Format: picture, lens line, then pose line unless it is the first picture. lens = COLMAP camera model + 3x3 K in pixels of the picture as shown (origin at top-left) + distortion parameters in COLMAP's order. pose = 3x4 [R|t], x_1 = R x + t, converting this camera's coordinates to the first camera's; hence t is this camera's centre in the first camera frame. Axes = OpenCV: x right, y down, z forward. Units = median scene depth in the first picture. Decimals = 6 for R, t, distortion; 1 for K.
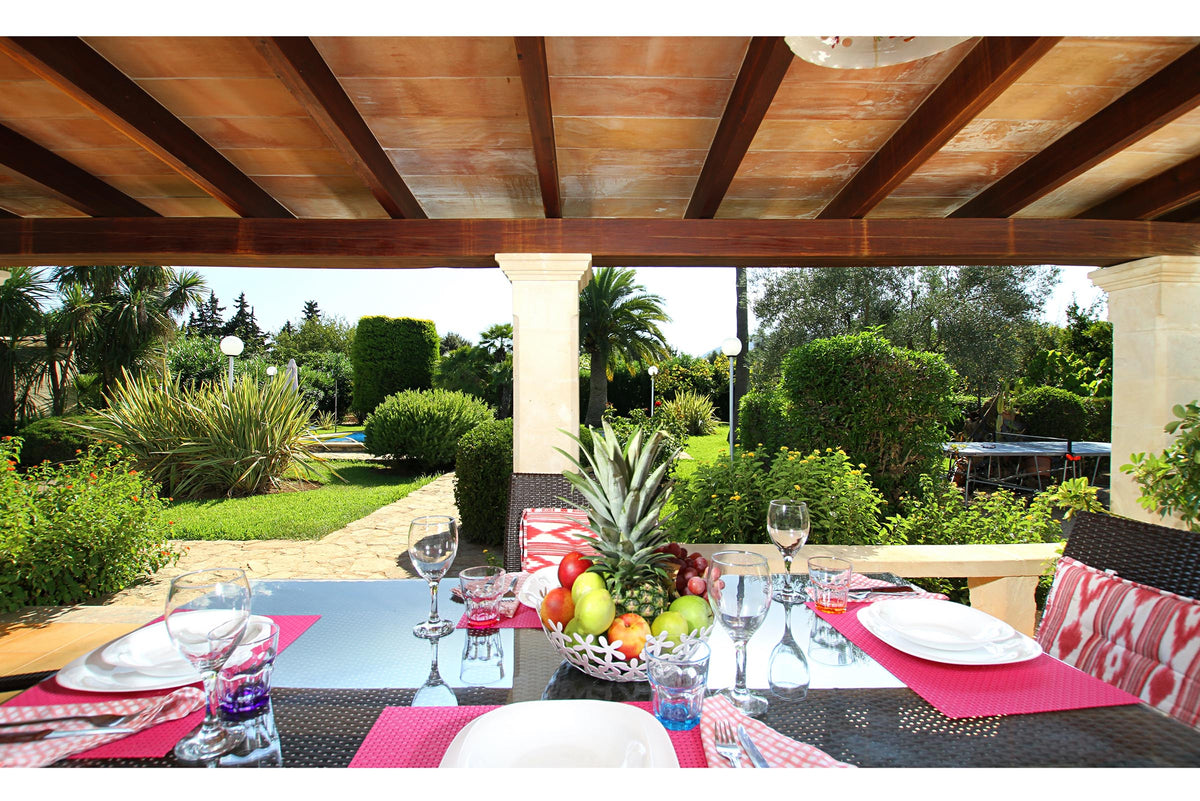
lens RADIAL K [[572.8, 0, 589.2], [0, 572.8, 399.4], [0, 0, 1]] dist [-0.001398, 0.000953]
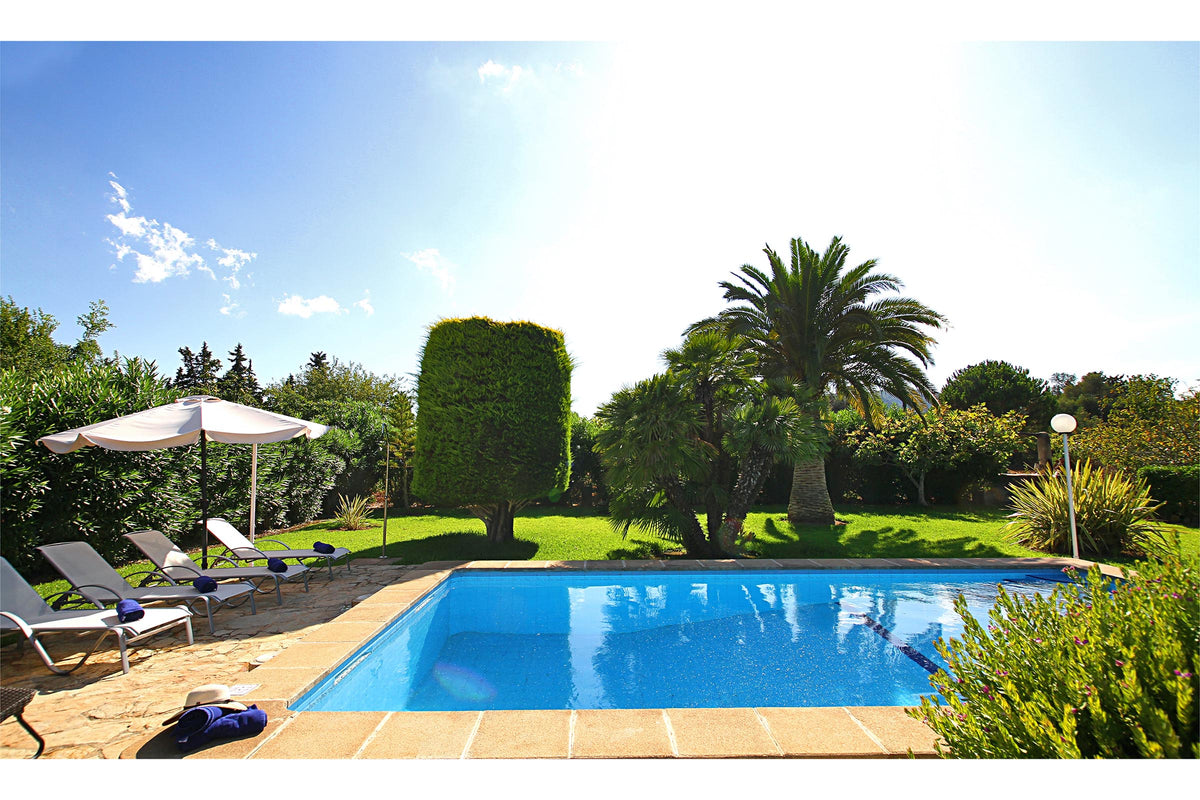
lens RADIAL K [[558.4, 0, 611.8], [0, 558.4, 408.9], [0, 0, 1]] dist [-0.026121, 0.002606]
pose [[0.998911, -0.006853, 0.046148, -0.272124], [0.011039, 0.995785, -0.091056, -0.017402], [-0.045329, 0.091466, 0.994776, 0.510213]]
